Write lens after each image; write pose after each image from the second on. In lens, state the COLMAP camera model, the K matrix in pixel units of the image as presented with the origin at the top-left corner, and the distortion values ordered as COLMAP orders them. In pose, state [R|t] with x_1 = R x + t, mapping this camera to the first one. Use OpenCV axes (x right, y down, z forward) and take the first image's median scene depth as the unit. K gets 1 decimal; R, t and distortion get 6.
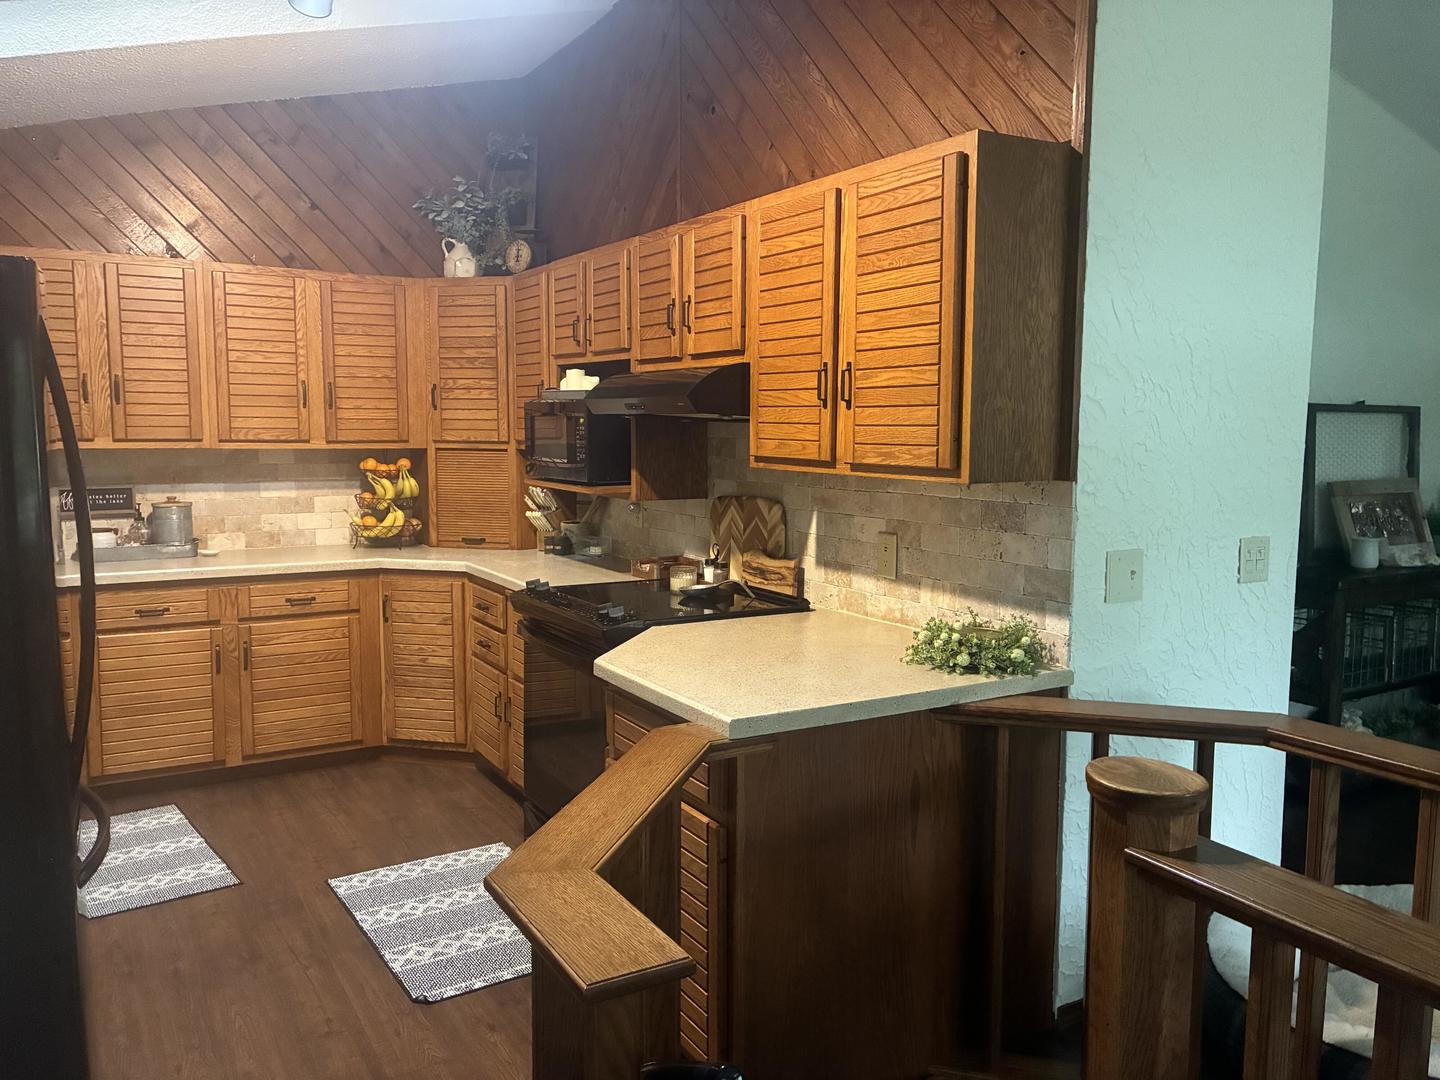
lens RADIAL K [[1097.0, 0, 720.0], [0, 1097.0, 540.0], [0, 0, 1]] dist [0.026637, -0.002843]
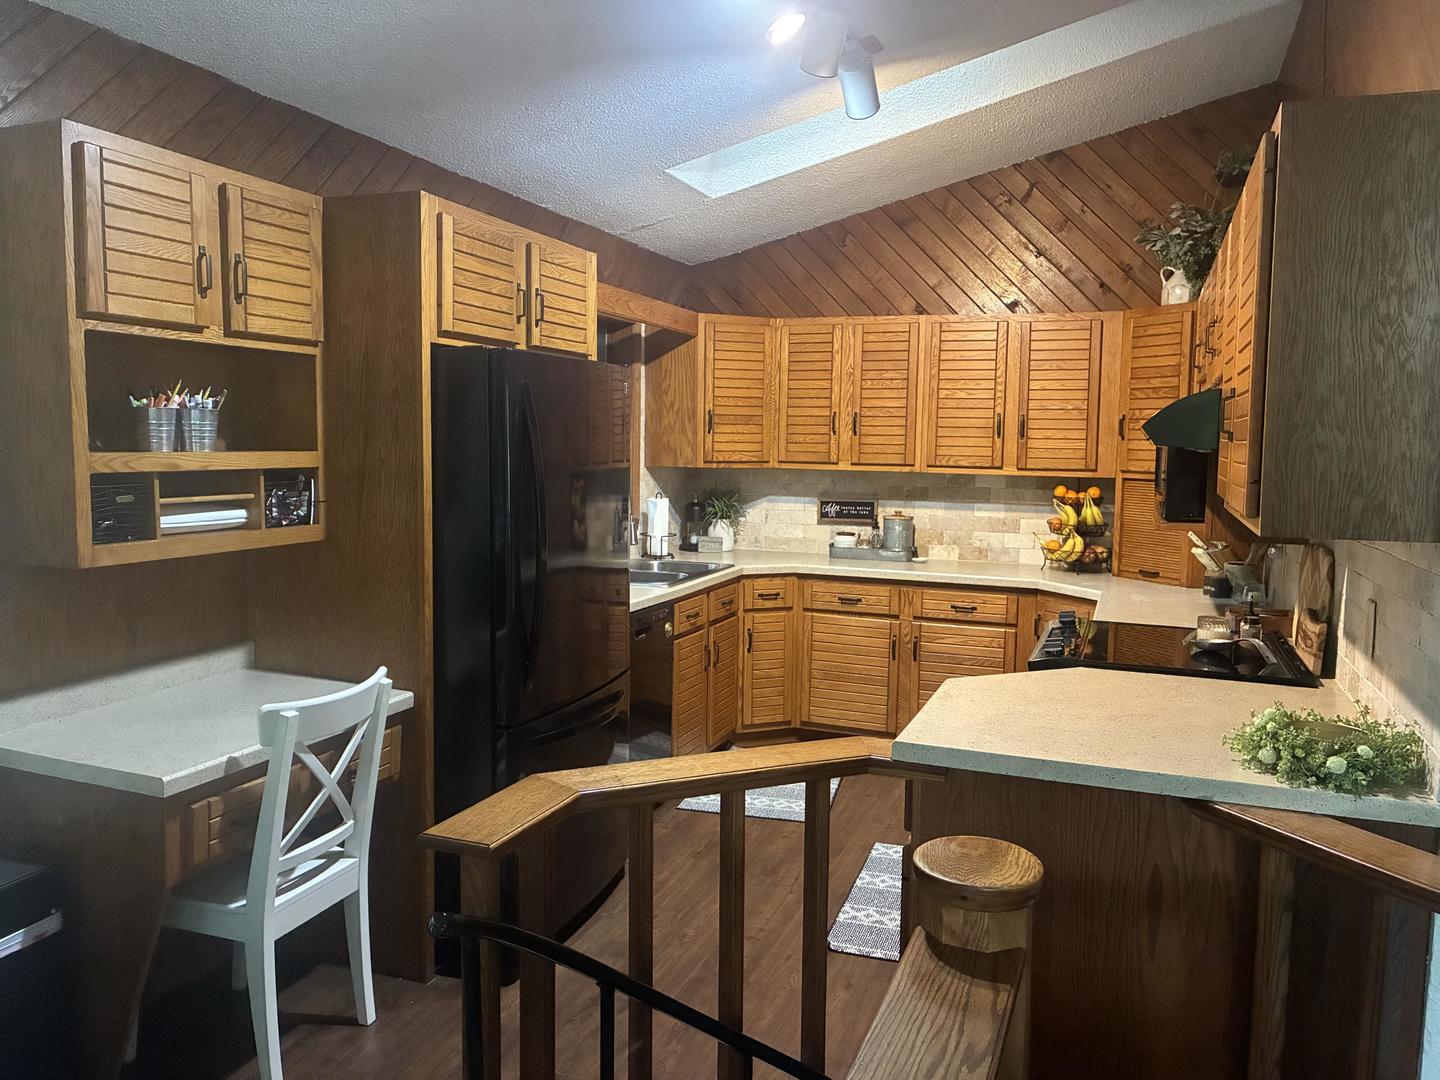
lens RADIAL K [[1097.0, 0, 720.0], [0, 1097.0, 540.0], [0, 0, 1]] dist [0.026637, -0.002843]
pose [[0.620228, 0.077305, -0.780603, 0.315075], [-0.096335, 0.995106, 0.022005, -0.014557], [0.778484, 0.061551, 0.624639, 0.092458]]
